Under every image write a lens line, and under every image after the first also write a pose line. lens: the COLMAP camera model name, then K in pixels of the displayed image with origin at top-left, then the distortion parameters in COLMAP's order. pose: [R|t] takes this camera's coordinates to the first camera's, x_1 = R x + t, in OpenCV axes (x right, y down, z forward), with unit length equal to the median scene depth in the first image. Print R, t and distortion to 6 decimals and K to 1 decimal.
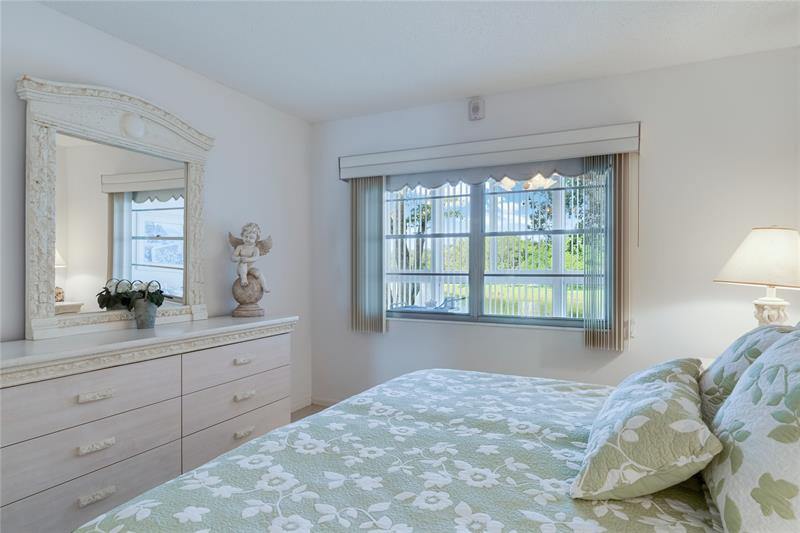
lens RADIAL K [[453.0, 0, 400.0], [0, 453.0, 266.5], [0, 0, 1]] dist [-0.002742, -0.000420]
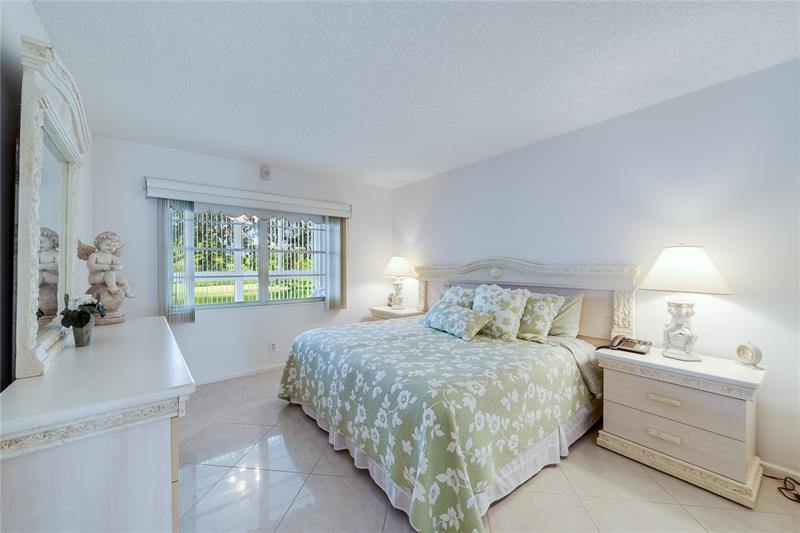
lens RADIAL K [[276.4, 0, 396.0], [0, 276.4, 265.0], [0, 0, 1]] dist [-0.001235, -0.000085]
pose [[0.508884, 0.004862, 0.860822, -0.535799], [0.003224, 0.999966, -0.007554, -0.013797], [-0.860829, 0.006619, 0.508851, 0.129876]]
